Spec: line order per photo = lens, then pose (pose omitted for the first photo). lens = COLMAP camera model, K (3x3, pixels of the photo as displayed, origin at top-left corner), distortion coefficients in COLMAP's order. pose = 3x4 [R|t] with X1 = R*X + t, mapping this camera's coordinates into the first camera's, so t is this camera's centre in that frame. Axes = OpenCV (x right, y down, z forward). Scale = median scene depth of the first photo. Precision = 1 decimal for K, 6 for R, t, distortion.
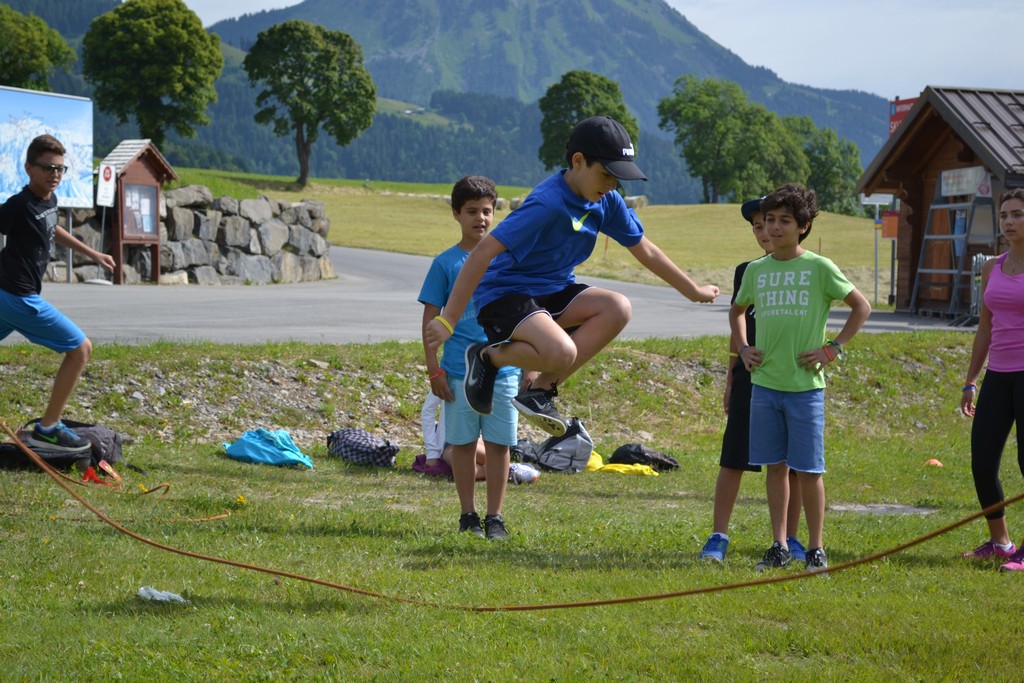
lens RADIAL K [[2861.2, 0, 512.2], [0, 2861.2, 340.9], [0, 0, 1]] dist [0.069481, 0.000000]
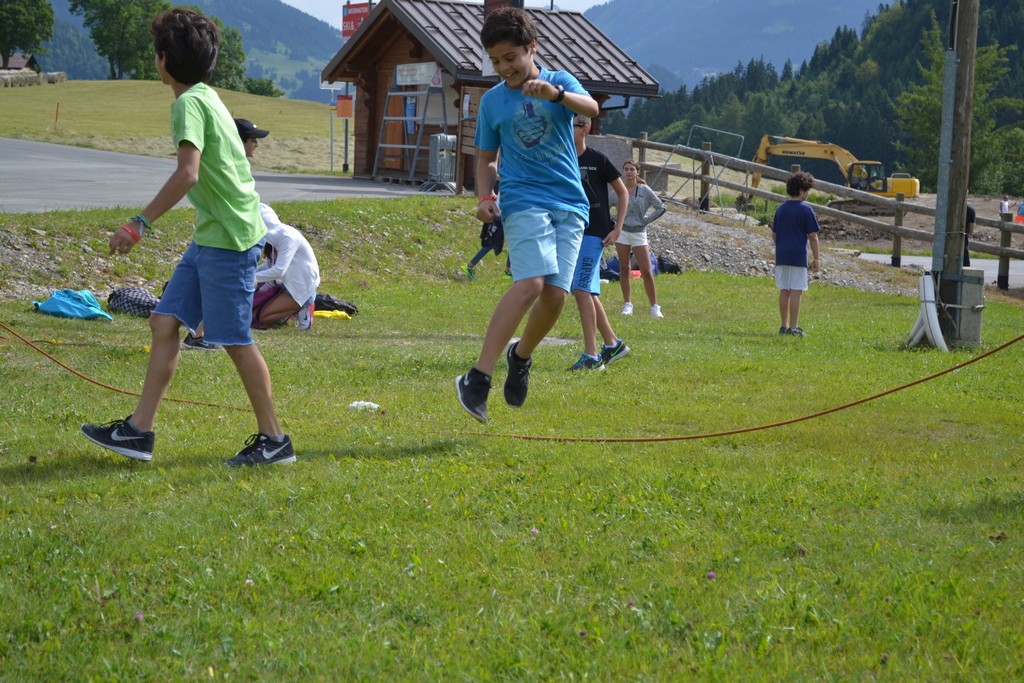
lens RADIAL K [[2861.2, 0, 511.7], [0, 2861.2, 342.9], [0, 0, 1]] dist [0.069481, 0.000000]
pose [[0.898207, -0.029074, 0.438611, -0.350297], [0.000456, 0.997871, 0.065211, -0.019945], [-0.439573, -0.058373, 0.896308, -0.136487]]
